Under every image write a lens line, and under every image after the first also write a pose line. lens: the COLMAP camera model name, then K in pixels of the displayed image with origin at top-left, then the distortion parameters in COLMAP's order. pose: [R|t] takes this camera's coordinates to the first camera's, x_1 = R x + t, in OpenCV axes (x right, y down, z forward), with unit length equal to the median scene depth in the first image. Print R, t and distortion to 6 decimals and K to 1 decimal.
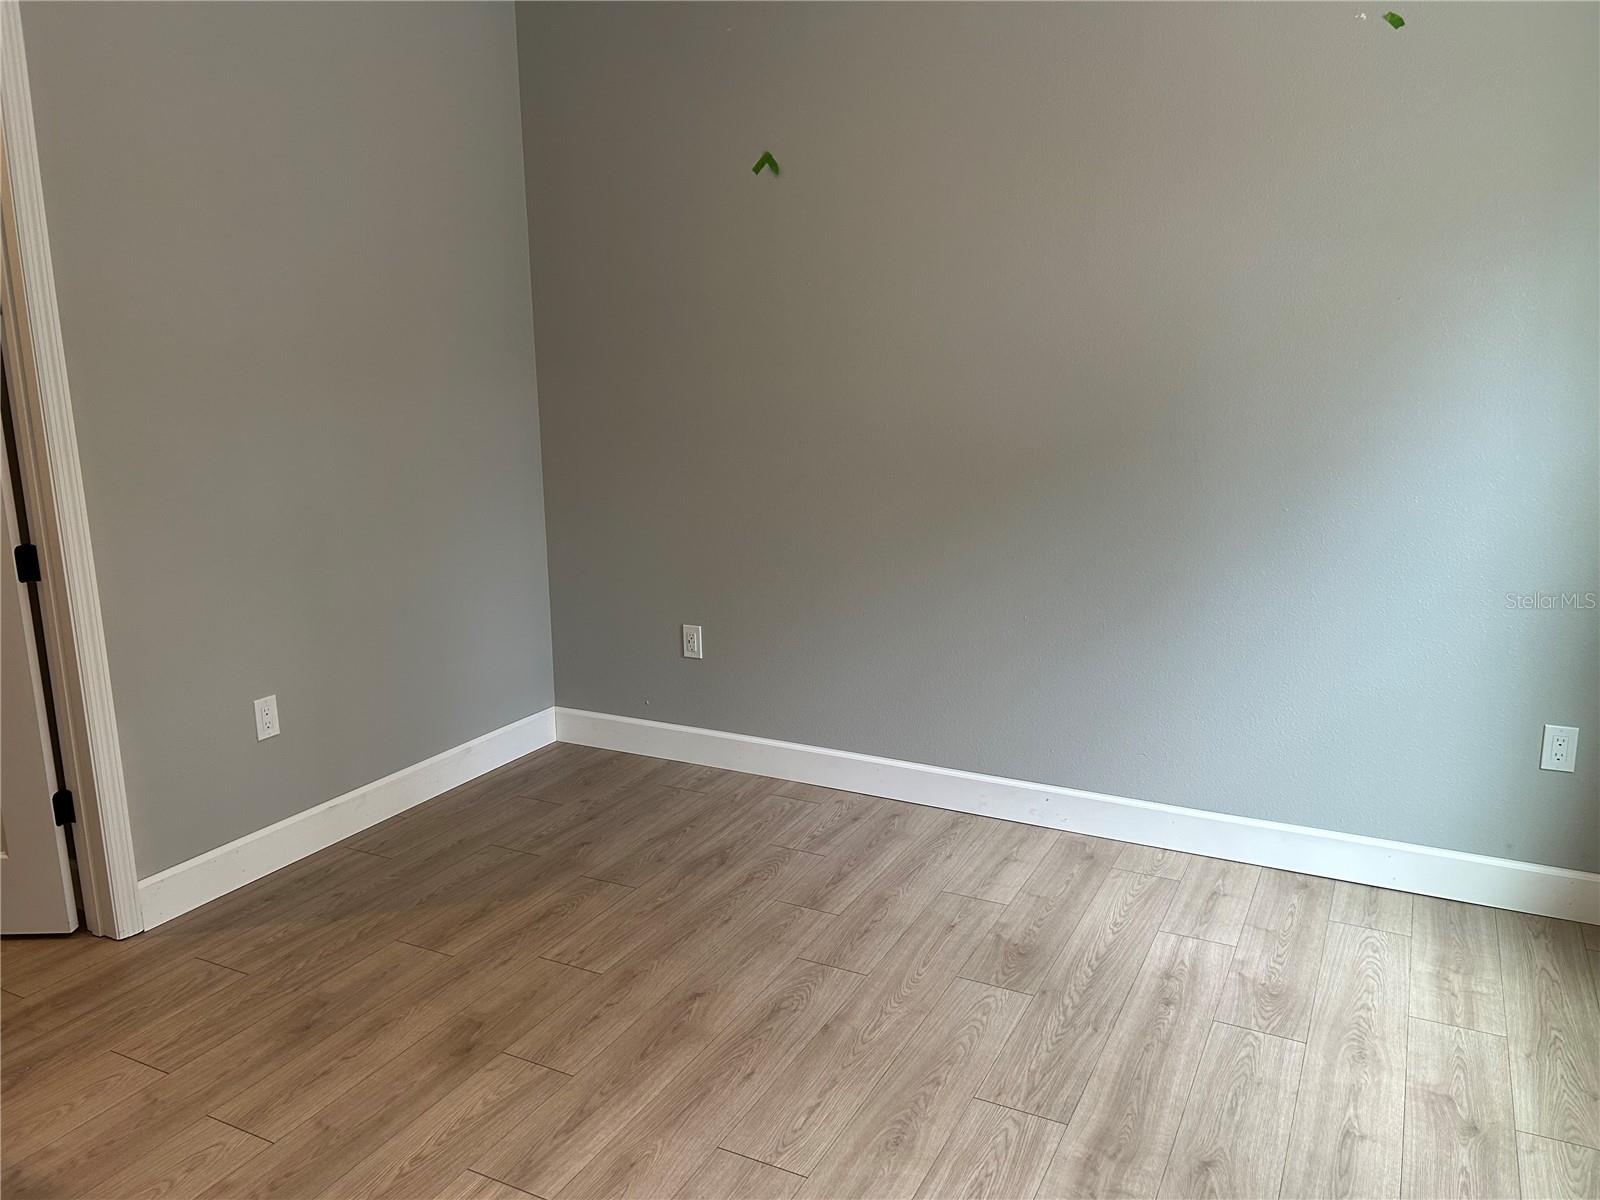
lens RADIAL K [[1208.3, 0, 788.9], [0, 1208.3, 593.5], [0, 0, 1]] dist [0.076359, -0.083554]
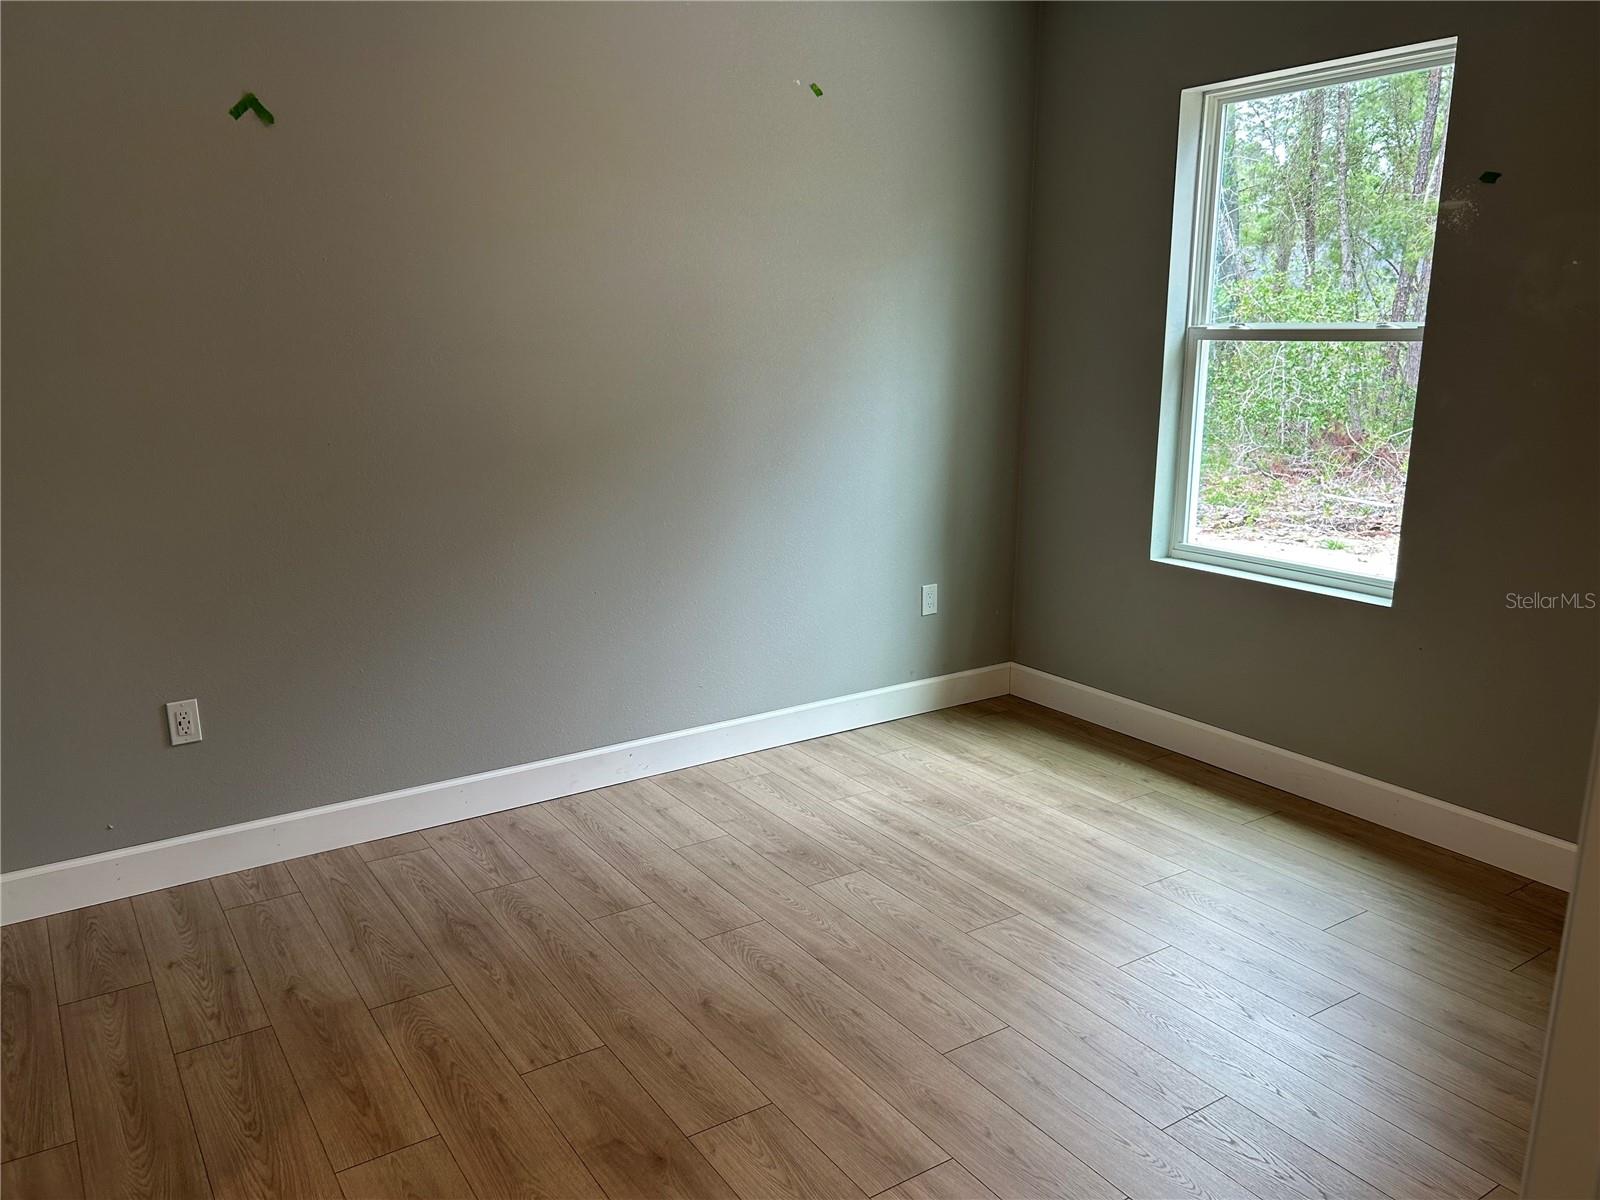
lens RADIAL K [[1208.3, 0, 794.0], [0, 1208.3, 591.6], [0, 0, 1]] dist [0.076359, -0.083554]
pose [[0.495654, -0.184910, 0.848608, -0.744522], [0.181826, 0.977514, 0.106797, -0.074714], [-0.849274, 0.101365, 0.518130, 0.378224]]
